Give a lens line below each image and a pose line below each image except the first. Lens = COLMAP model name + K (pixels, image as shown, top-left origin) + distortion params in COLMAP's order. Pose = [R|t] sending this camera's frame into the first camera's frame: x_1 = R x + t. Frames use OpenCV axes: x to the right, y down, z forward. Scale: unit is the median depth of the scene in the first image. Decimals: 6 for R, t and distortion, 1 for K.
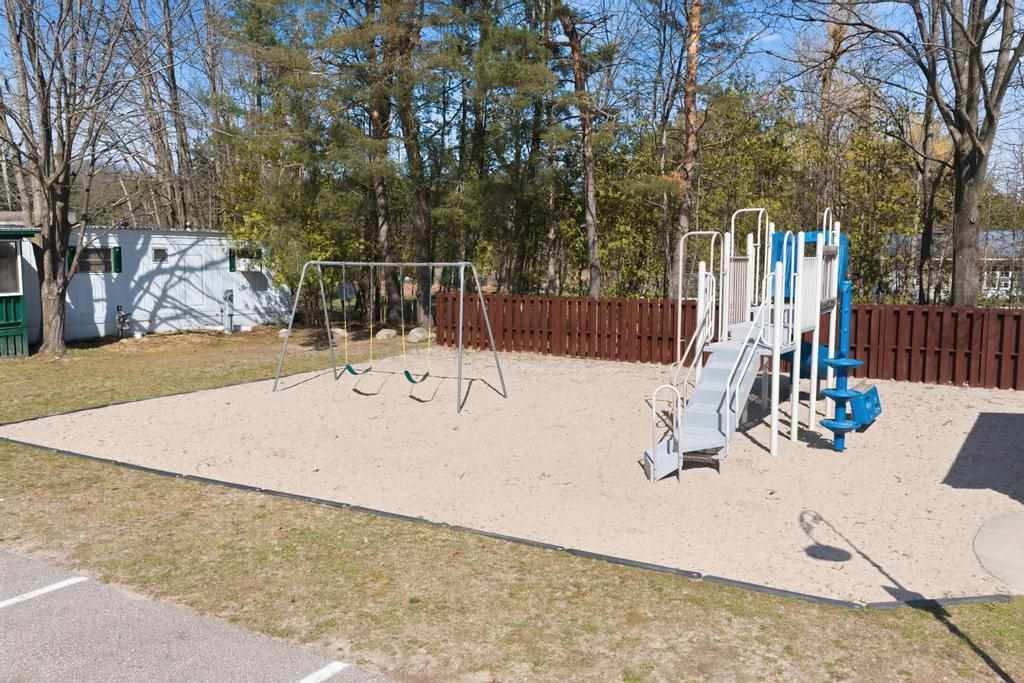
lens RADIAL K [[852.0, 0, 511.2], [0, 852.0, 338.7], [0, 0, 1]] dist [-0.009463, 0.001058]
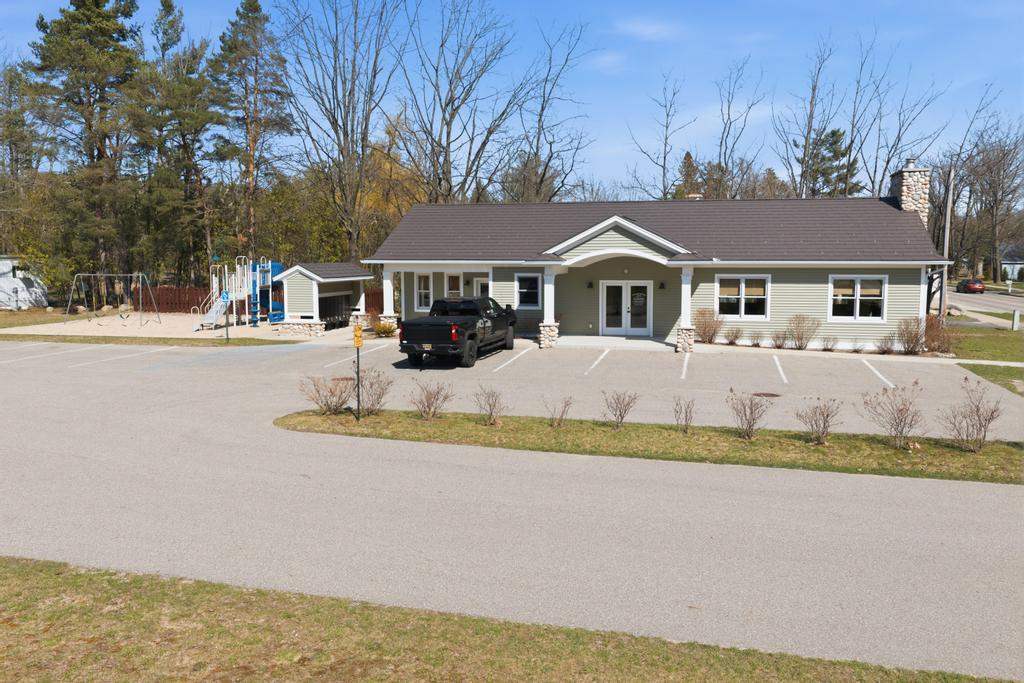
lens RADIAL K [[852.0, 0, 510.1], [0, 852.0, 344.7], [0, 0, 1]] dist [-0.009463, 0.001058]
pose [[0.951623, -0.030340, 0.305766, 0.134665], [0.032175, 0.999482, -0.000961, 0.106927], [-0.305578, 0.010753, 0.952106, -1.131916]]
